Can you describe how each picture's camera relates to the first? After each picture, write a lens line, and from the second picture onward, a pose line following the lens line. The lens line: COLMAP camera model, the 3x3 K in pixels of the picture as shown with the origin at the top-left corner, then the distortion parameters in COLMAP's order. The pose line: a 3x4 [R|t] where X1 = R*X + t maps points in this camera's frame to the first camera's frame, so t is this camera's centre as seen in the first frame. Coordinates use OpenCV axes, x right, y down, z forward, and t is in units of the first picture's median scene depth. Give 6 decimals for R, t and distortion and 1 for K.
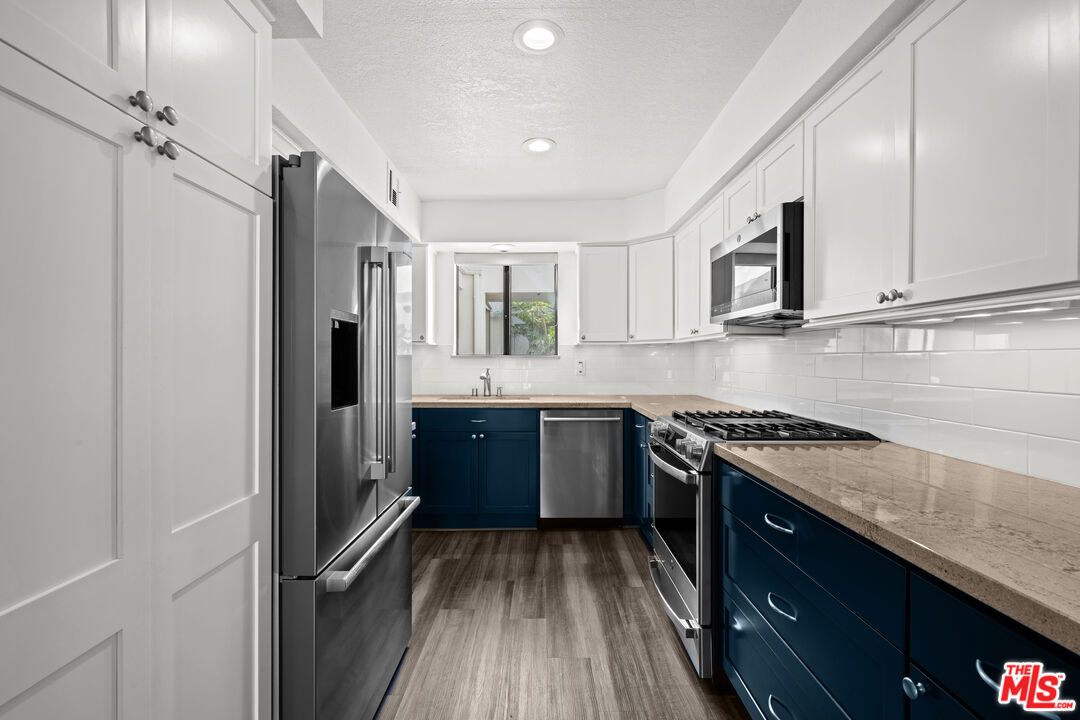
lens RADIAL K [[481.3, 0, 540.0], [0, 481.3, 360.0], [0, 0, 1]] dist [-0.001529, -0.000115]
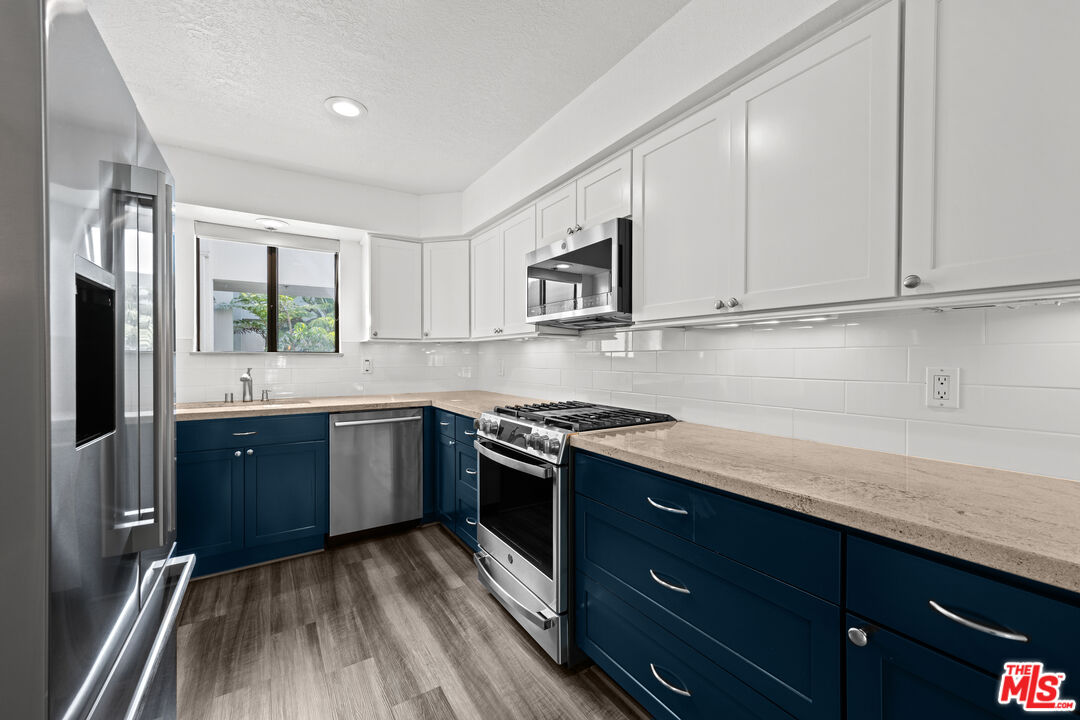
lens RADIAL K [[429.8, 0, 540.0], [0, 429.8, 360.0], [0, 0, 1]] dist [0.002756, 0.000036]
pose [[0.840256, -0.002538, 0.542185, -0.129724], [0.001289, 0.999996, 0.002684, 0.003603], [-0.542189, -0.001556, 0.840255, 0.162753]]
